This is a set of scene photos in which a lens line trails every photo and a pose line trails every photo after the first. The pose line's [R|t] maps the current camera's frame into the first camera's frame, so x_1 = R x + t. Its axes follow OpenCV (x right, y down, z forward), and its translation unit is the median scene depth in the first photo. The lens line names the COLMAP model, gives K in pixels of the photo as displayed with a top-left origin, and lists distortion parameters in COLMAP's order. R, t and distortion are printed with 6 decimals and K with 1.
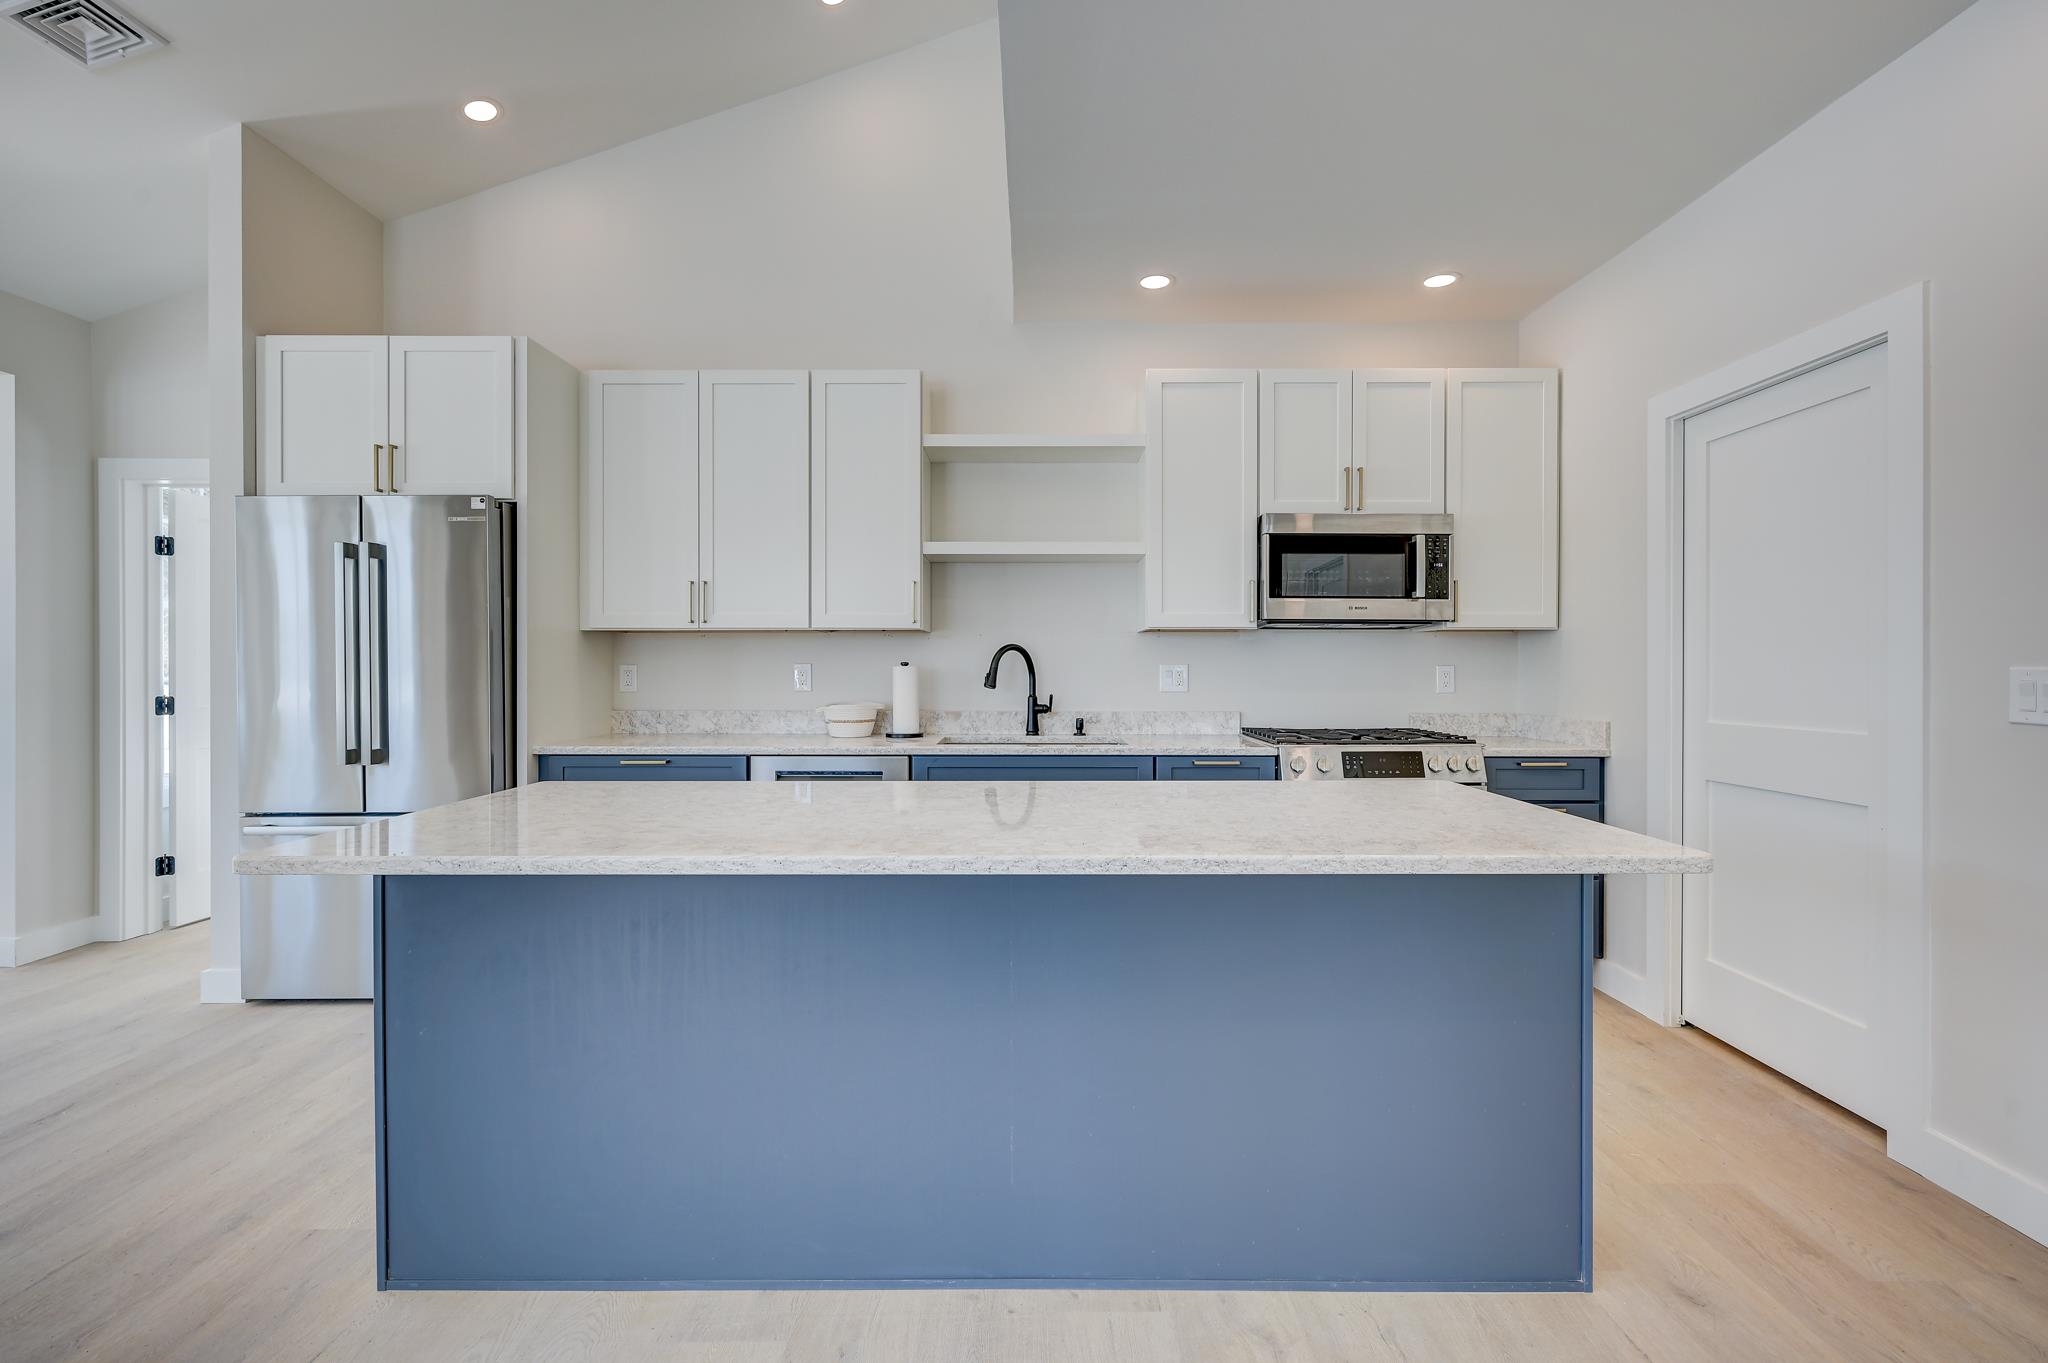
lens RADIAL K [[920.7, 0, 1024.7], [0, 920.7, 670.2], [0, 0, 1]] dist [0.004000, -0.001404]
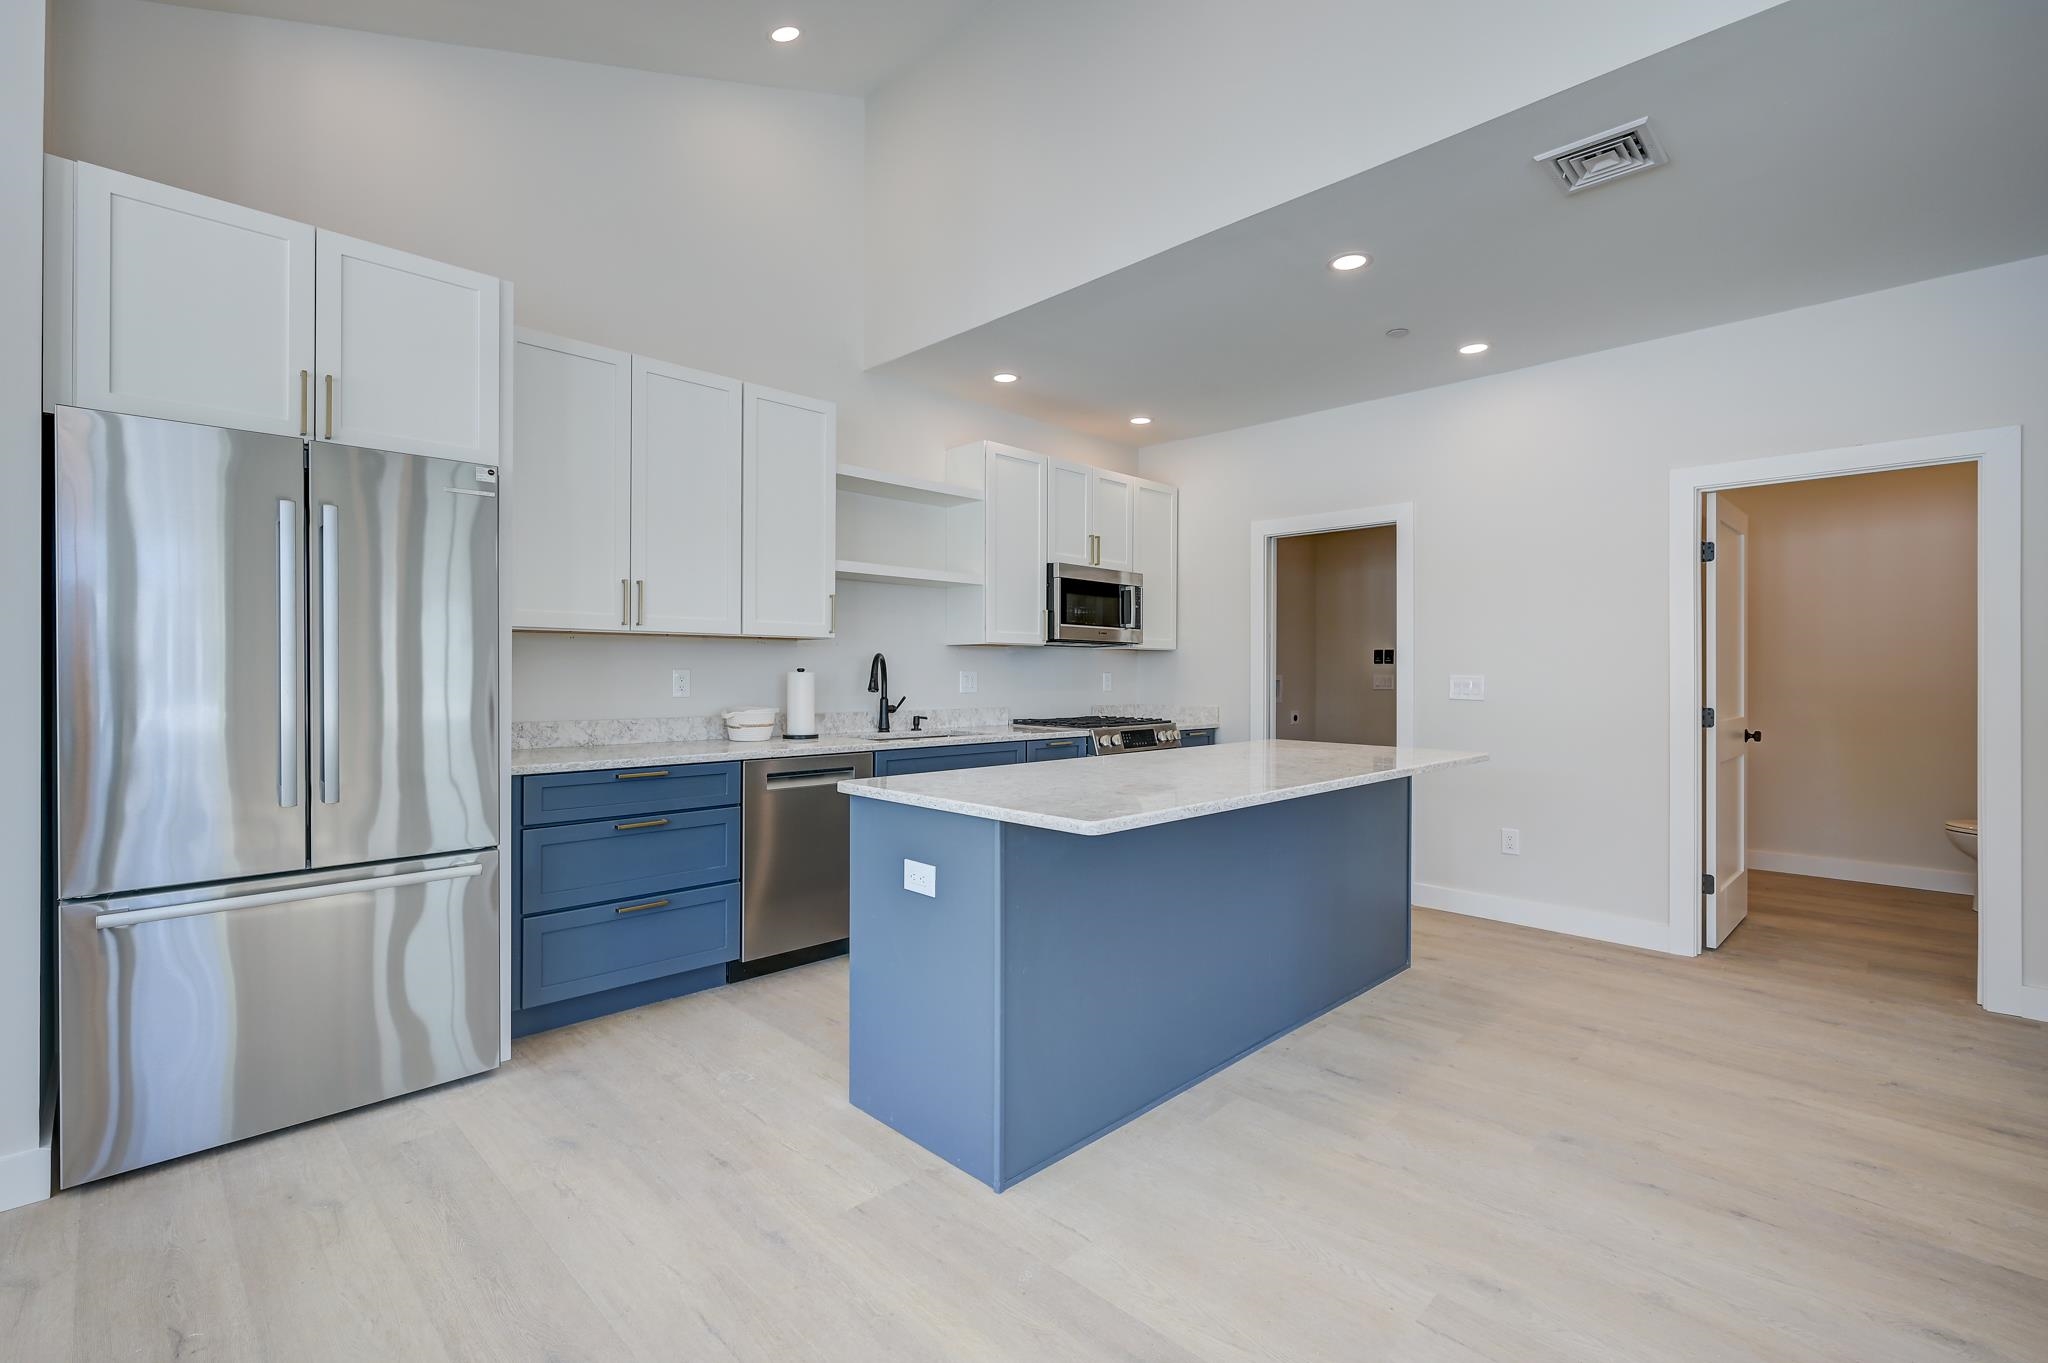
lens RADIAL K [[920.7, 0, 1027.0], [0, 920.7, 671.7], [0, 0, 1]] dist [0.004000, -0.001404]
pose [[0.702080, 0.003471, 0.712089, -0.713915], [-0.001774, 0.999994, -0.003126, -0.002066], [-0.712096, 0.000931, 0.702082, 0.060206]]
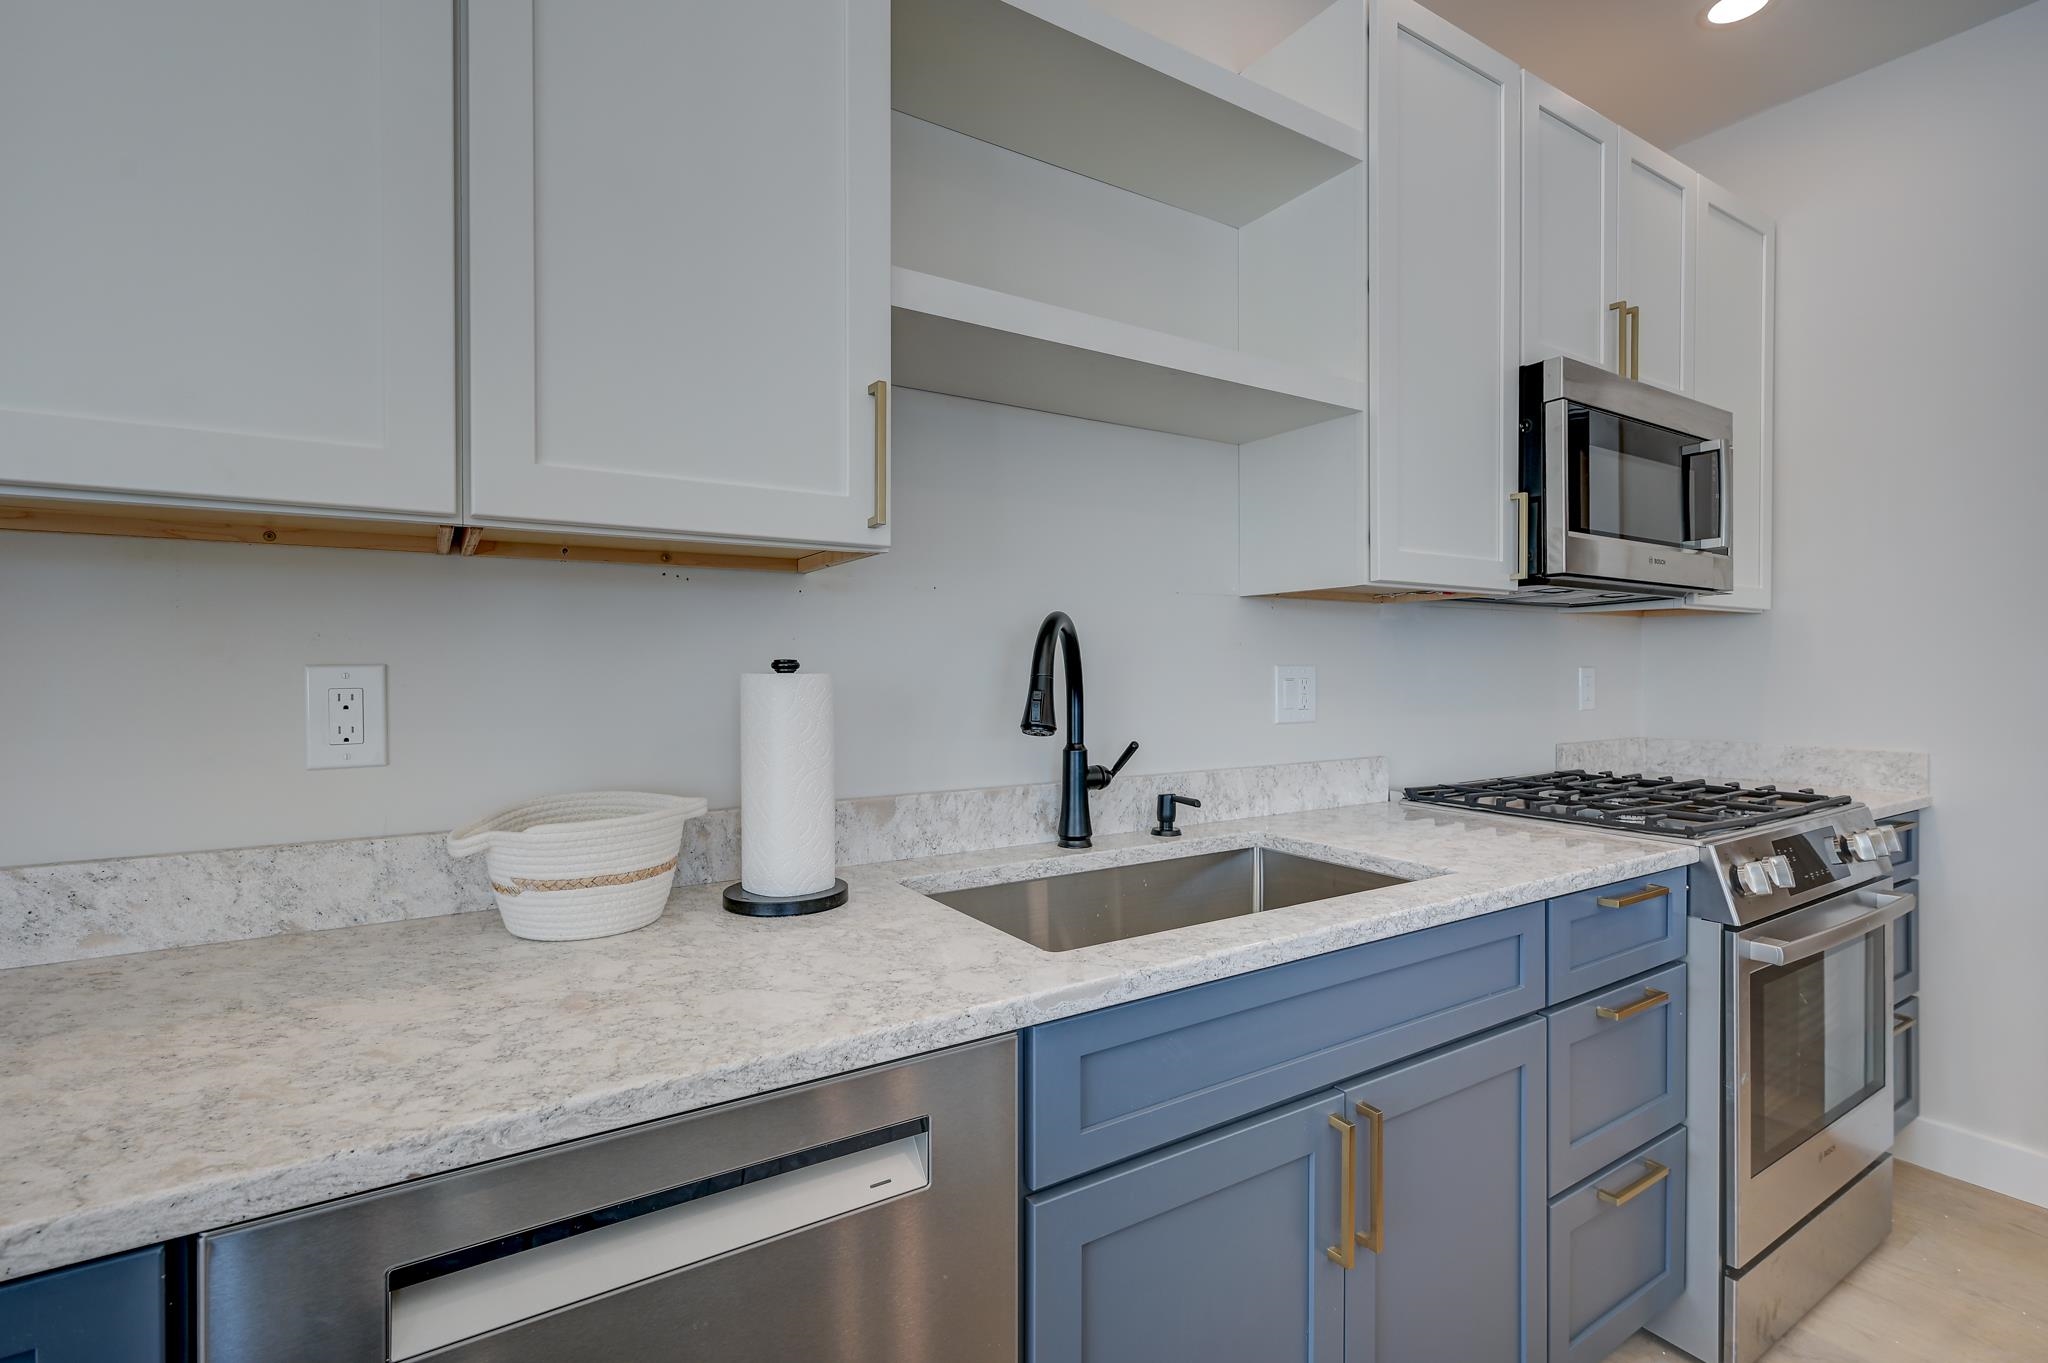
lens RADIAL K [[920.7, 0, 1024.9], [0, 920.7, 677.0], [0, 0, 1]] dist [0.004000, -0.001404]
pose [[0.841820, -0.007582, 0.539705, -0.231290], [0.004511, 0.999965, 0.007012, -0.005046], [-0.539739, -0.003468, 0.841825, 0.700482]]
